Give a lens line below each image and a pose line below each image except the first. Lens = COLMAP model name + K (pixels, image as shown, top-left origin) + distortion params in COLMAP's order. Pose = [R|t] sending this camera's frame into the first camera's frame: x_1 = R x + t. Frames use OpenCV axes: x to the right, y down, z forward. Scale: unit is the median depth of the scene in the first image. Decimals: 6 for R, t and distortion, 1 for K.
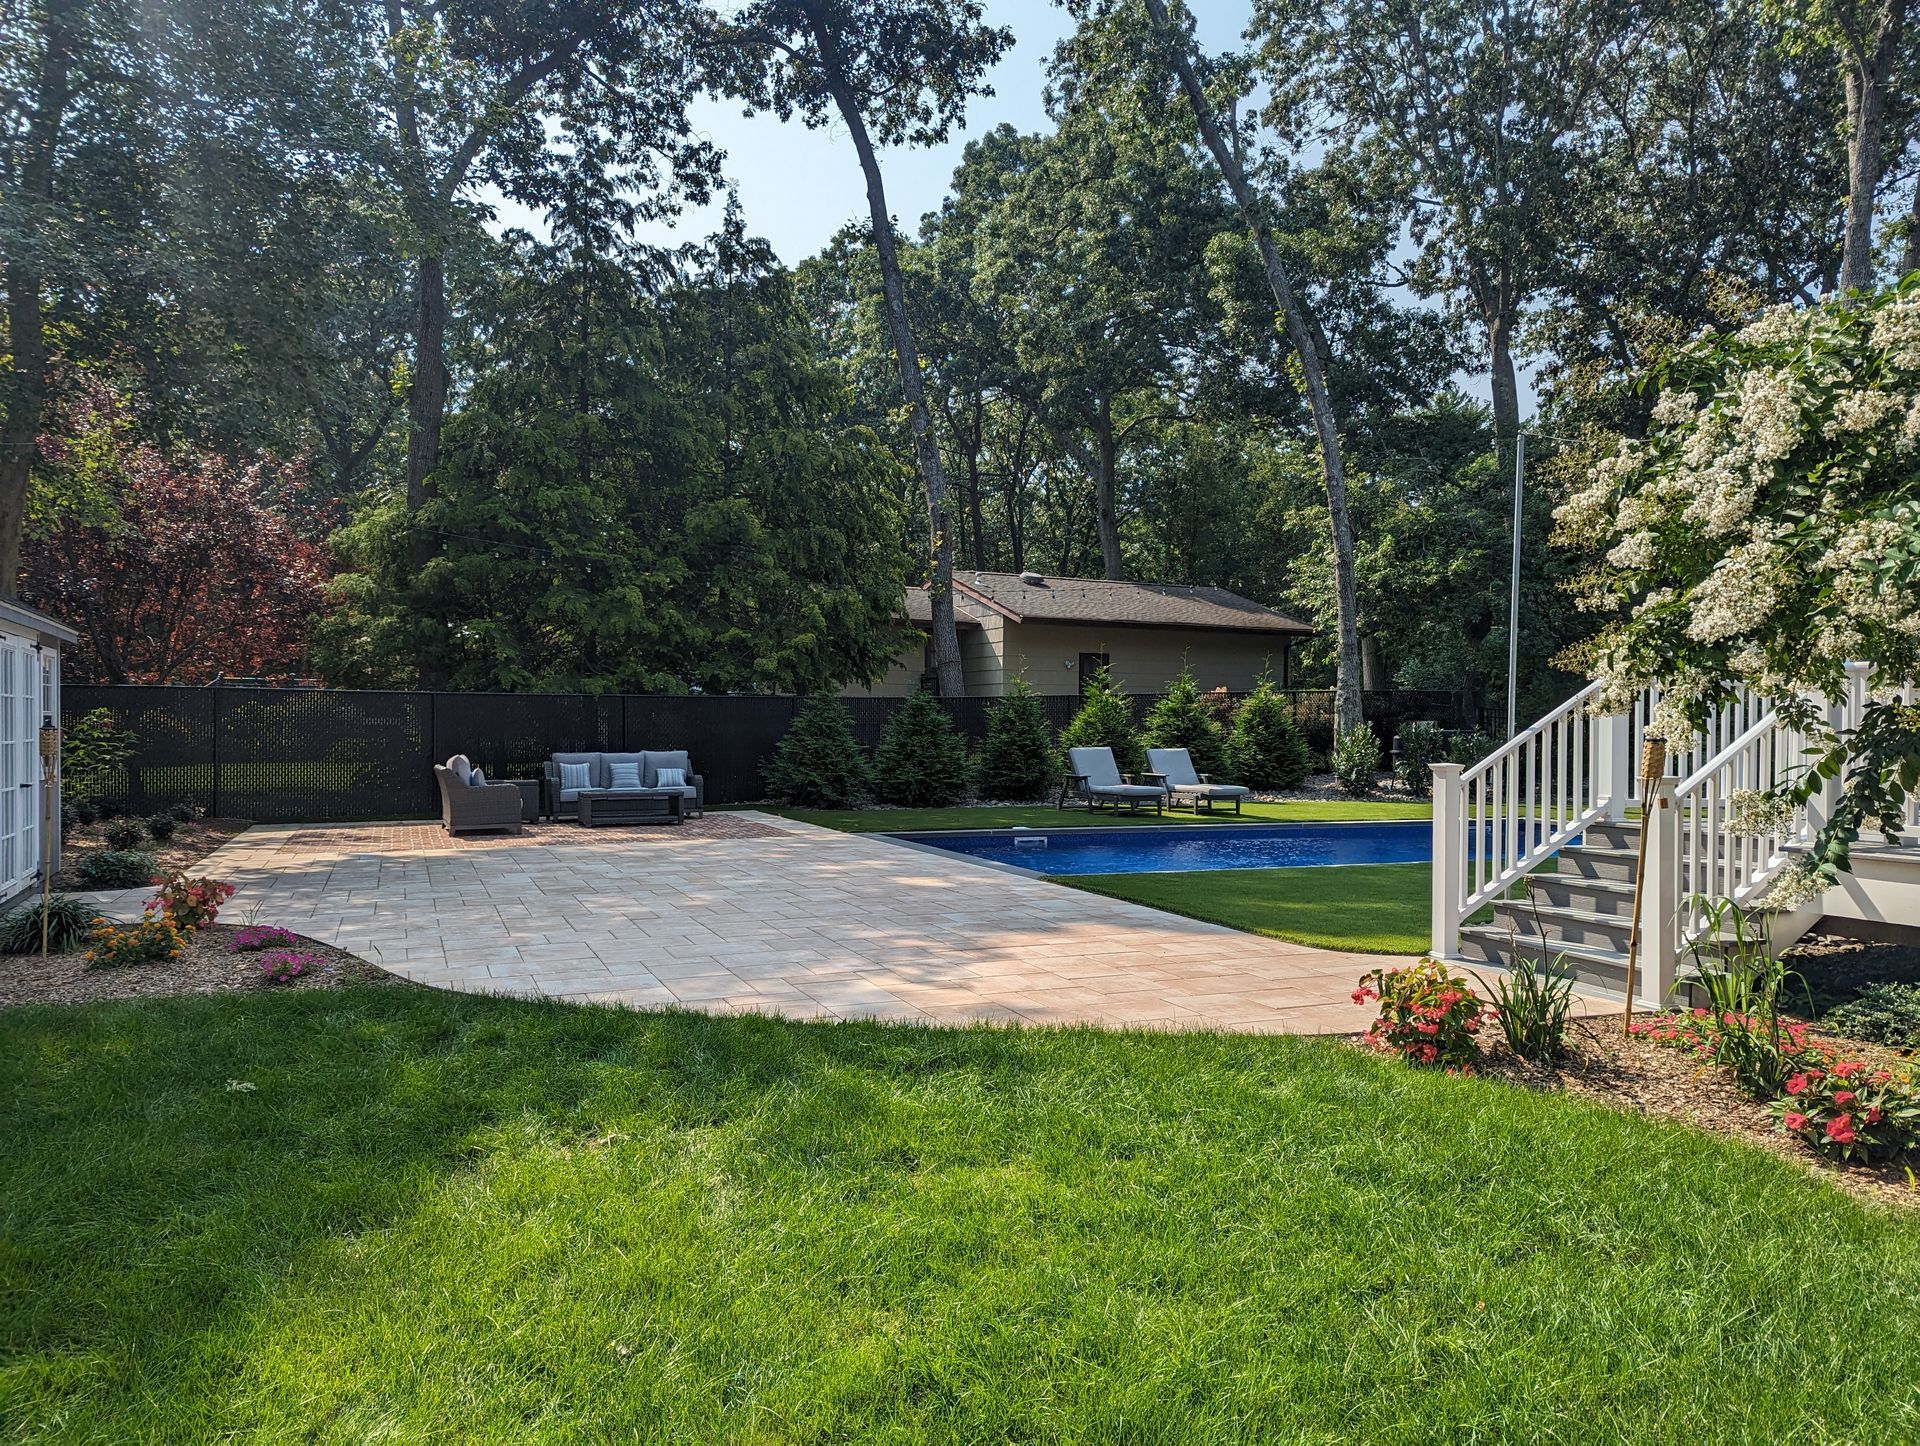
lens RADIAL K [[1357.2, 0, 960.0], [0, 1357.2, 723.0], [0, 0, 1]] dist [0.081105, -0.072526]
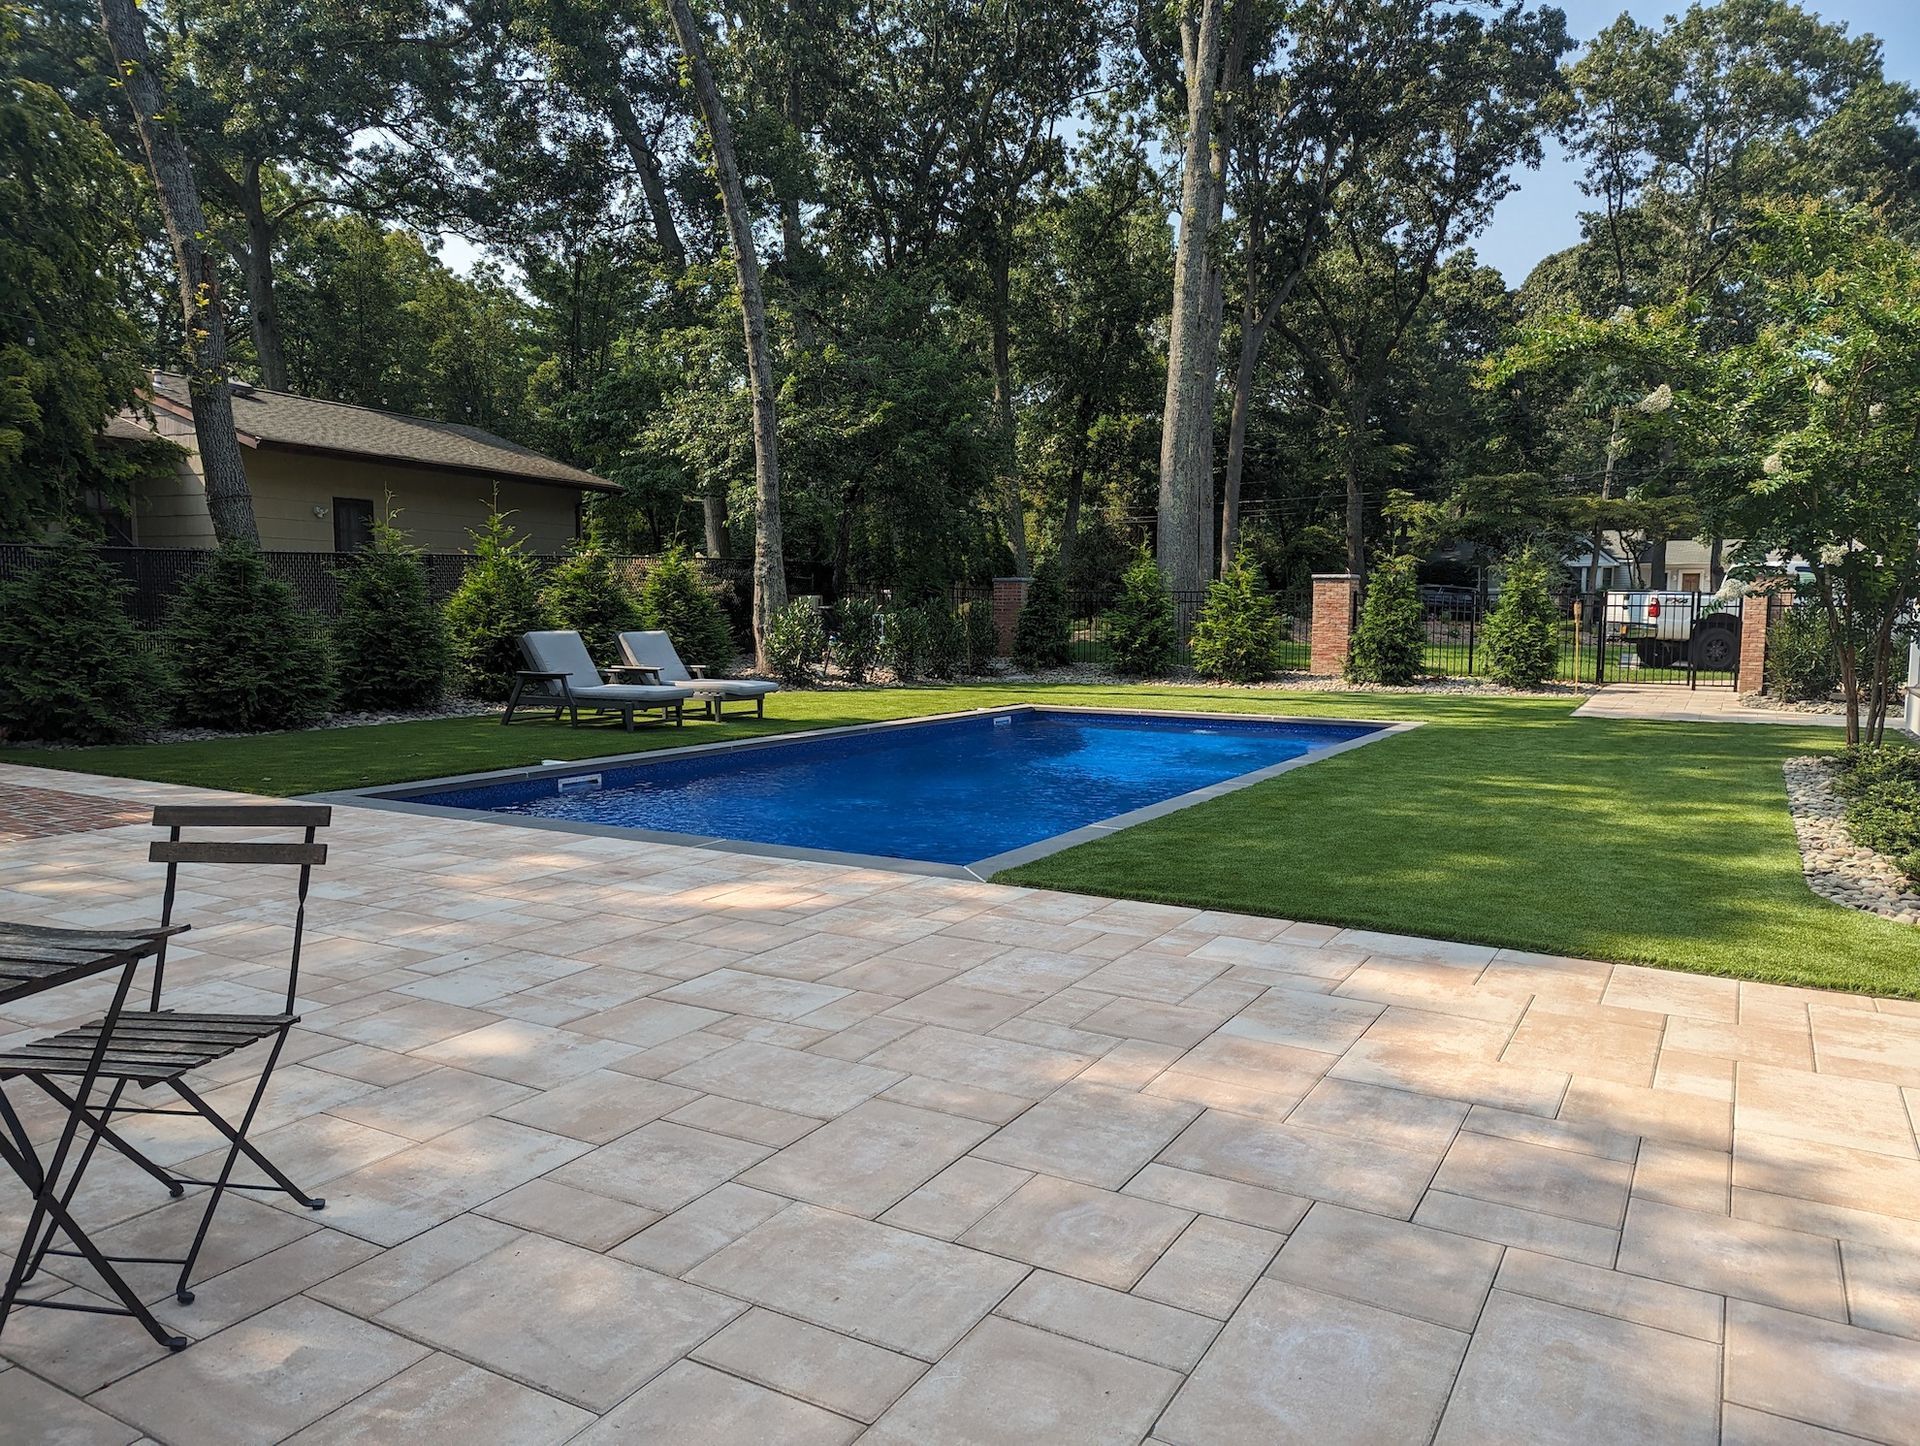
lens RADIAL K [[1357.2, 0, 960.0], [0, 1357.2, 723.0], [0, 0, 1]] dist [0.081105, -0.072526]
pose [[0.794483, -0.051765, 0.605077, -0.148214], [-0.005323, 0.995729, 0.092176, -0.000753], [-0.607264, -0.076453, 0.790813, 0.297636]]
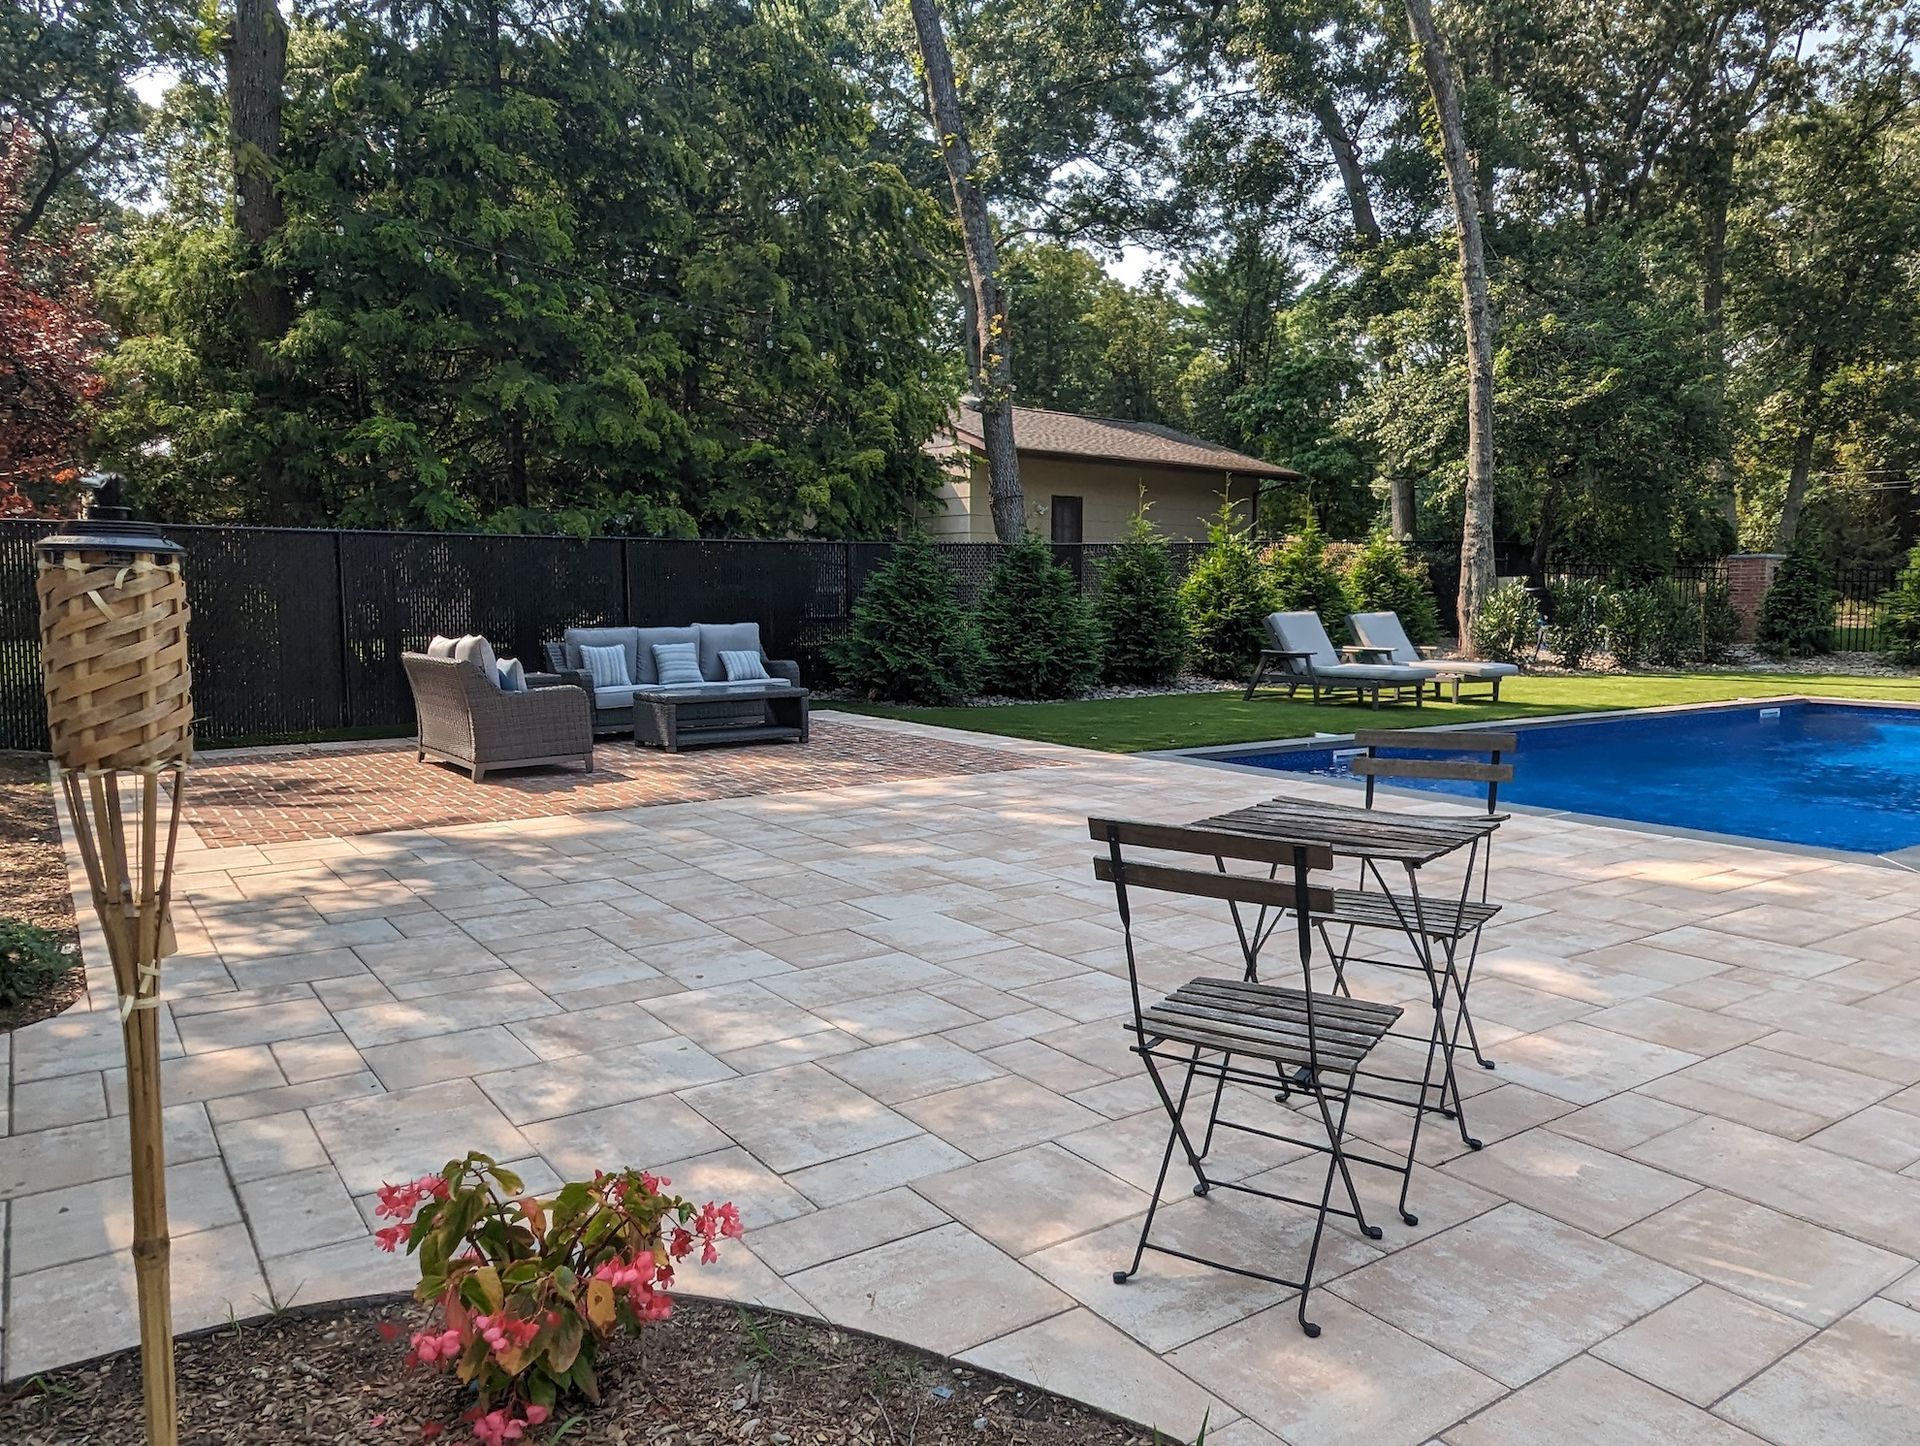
lens RADIAL K [[1367.1, 0, 960.0], [0, 1367.1, 723.0], [0, 0, 1]] dist [0.001686, -0.000179]
pose [[0.977874, -0.025013, 0.207696, -0.211164], [0.003996, 0.994879, 0.100997, 0.002016], [-0.209159, -0.097933, 0.972965, 0.298933]]
